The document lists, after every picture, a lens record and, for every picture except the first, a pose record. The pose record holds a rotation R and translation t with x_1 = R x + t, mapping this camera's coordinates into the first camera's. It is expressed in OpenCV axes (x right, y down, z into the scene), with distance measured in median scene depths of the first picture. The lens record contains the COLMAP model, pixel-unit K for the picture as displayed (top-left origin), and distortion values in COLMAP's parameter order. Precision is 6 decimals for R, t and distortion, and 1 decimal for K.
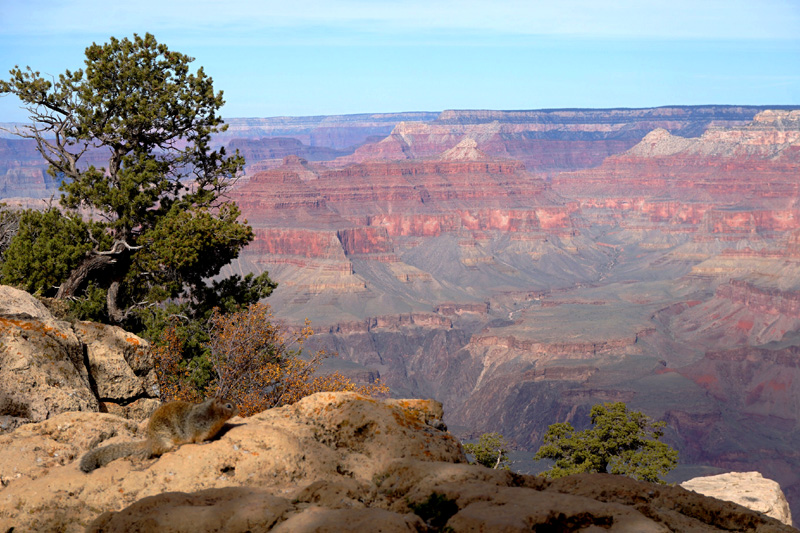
lens RADIAL K [[1789.0, 0, 400.0], [0, 1789.0, 266.5], [0, 0, 1]] dist [0.011829, 0.104528]
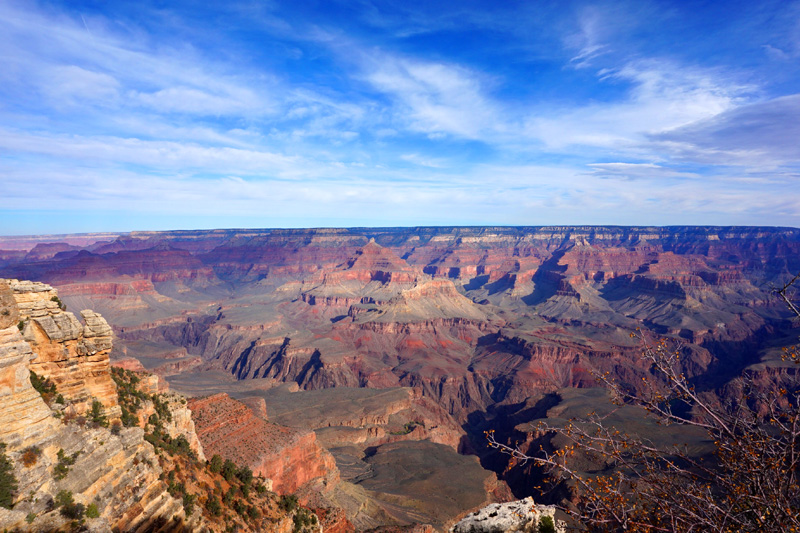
lens RADIAL K [[554.8, 0, 402.4], [0, 554.8, 267.2], [0, 0, 1]] dist [-0.044342, 0.046520]
pose [[0.864544, -0.040208, 0.500947, -0.080603], [0.050288, 0.998713, -0.006627, -0.015843], [-0.500035, 0.030921, 0.865453, 0.188165]]
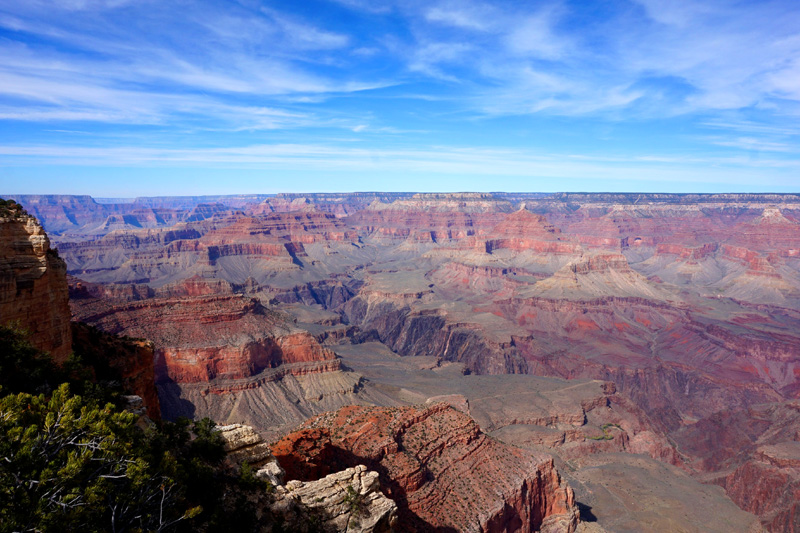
lens RADIAL K [[553.2, 0, 400.0], [0, 553.2, 266.5], [0, 0, 1]] dist [-0.037903, 0.046390]
pose [[0.957203, -0.033500, 0.287472, -0.091160], [0.020827, 0.998676, 0.047033, -0.019793], [-0.288667, -0.039033, 0.956634, 0.237183]]
